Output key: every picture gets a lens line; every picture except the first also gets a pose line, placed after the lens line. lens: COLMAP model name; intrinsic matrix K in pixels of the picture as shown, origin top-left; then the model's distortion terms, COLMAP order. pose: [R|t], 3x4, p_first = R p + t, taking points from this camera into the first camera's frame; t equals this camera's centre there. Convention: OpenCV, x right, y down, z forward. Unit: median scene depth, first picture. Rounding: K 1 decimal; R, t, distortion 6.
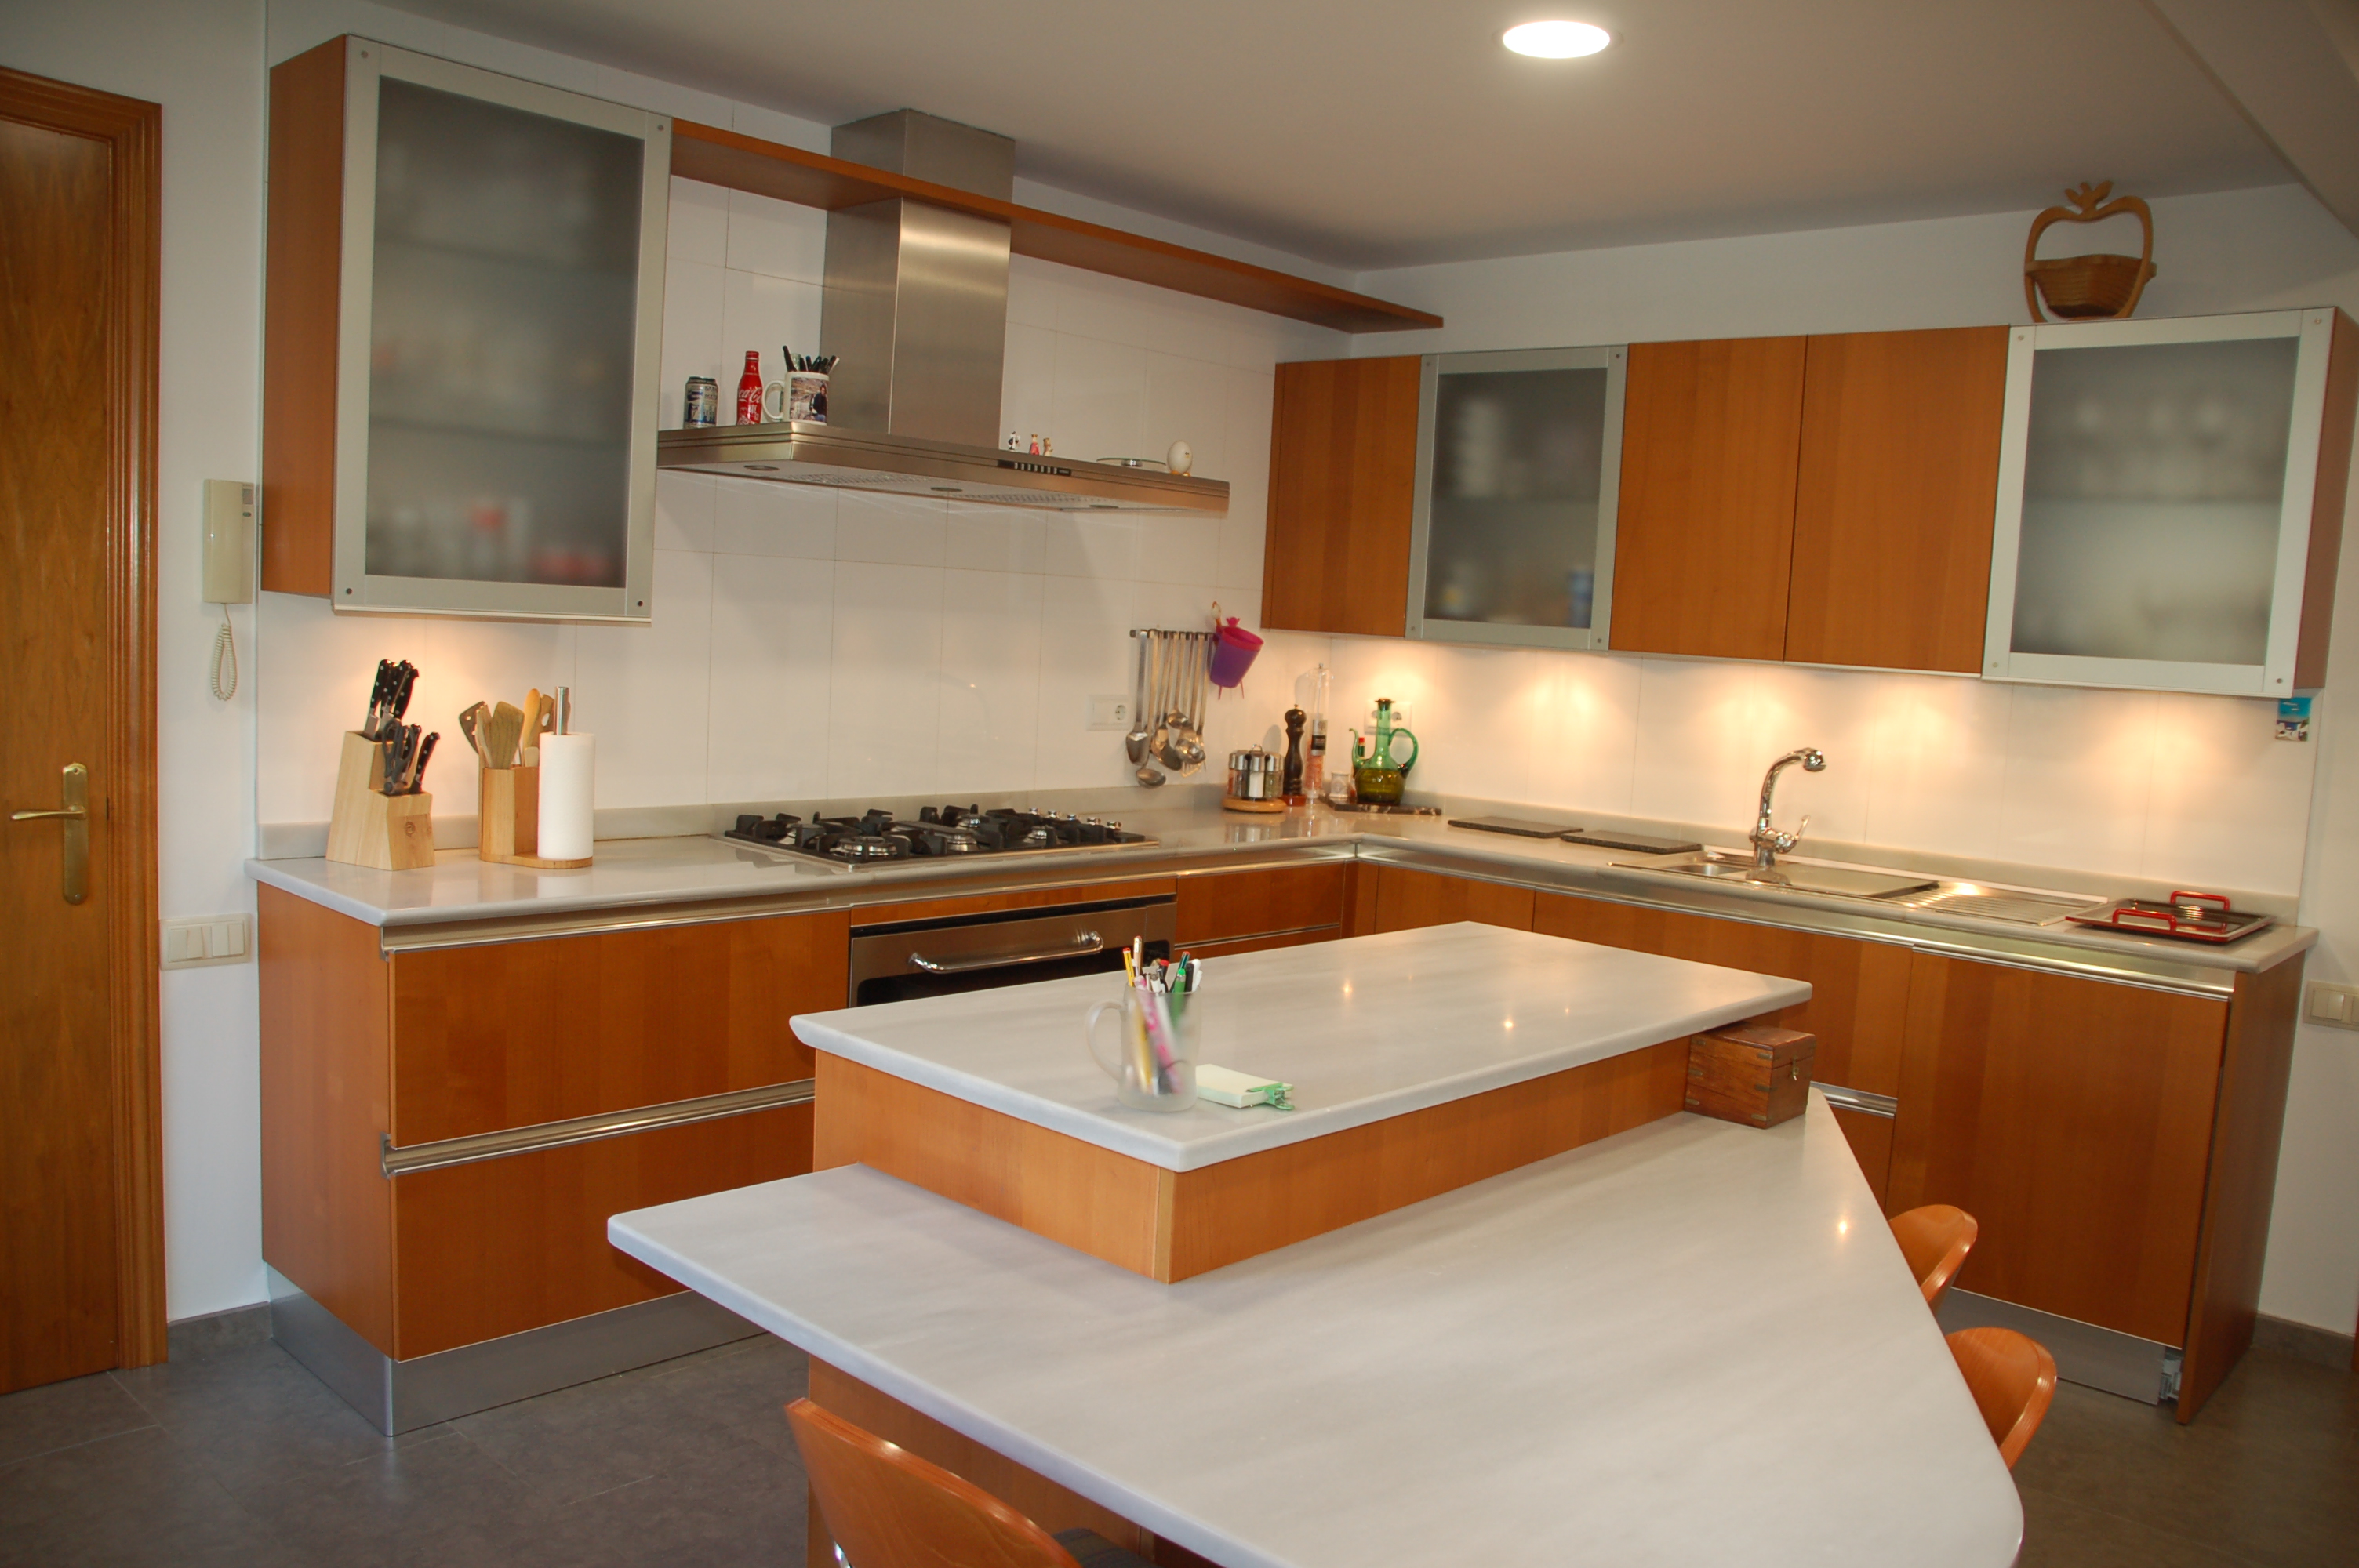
lens RADIAL K [[1875.3, 0, 1152.2], [0, 1875.3, 788.3], [0, 0, 1]] dist [-0.174254, 0.166066]
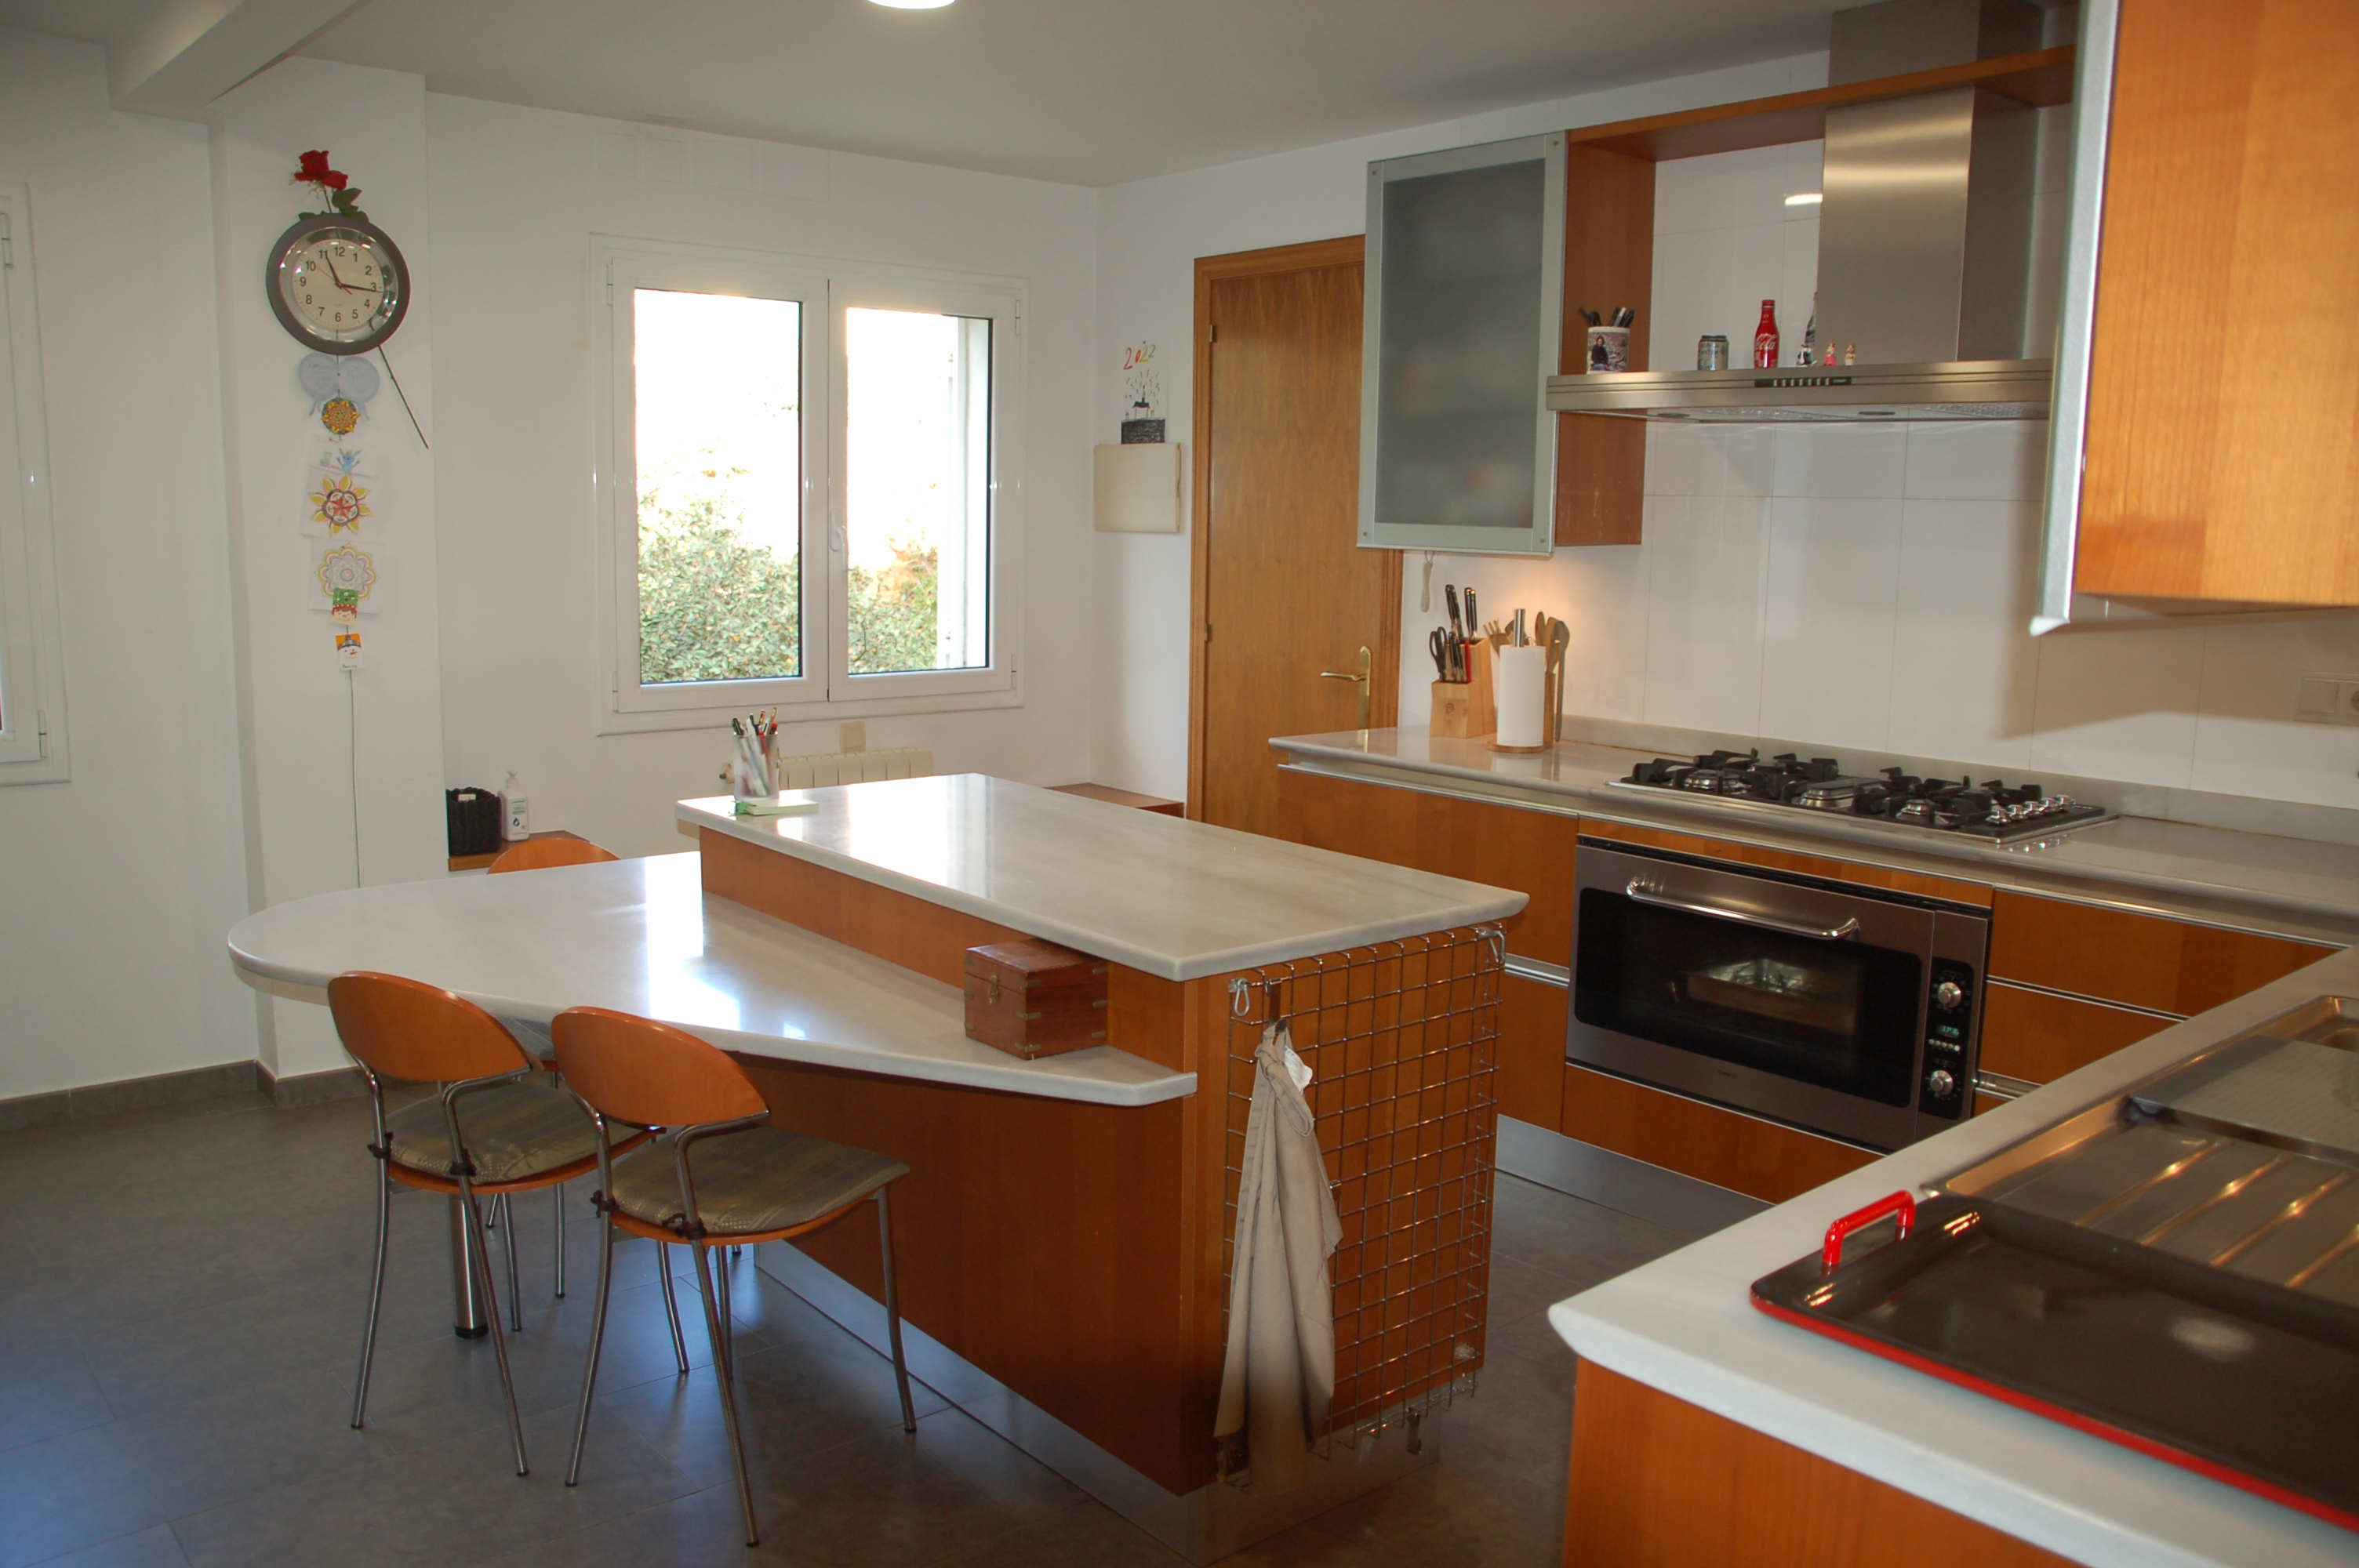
lens RADIAL K [[1875.3, 0, 1152.2], [0, 1875.3, 788.3], [0, 0, 1]] dist [-0.174254, 0.166066]
pose [[-0.163480, 0.093736, -0.982083, 0.875346], [-0.106957, 0.987924, 0.112098, -0.043476], [0.980732, 0.123366, -0.151480, 0.850429]]
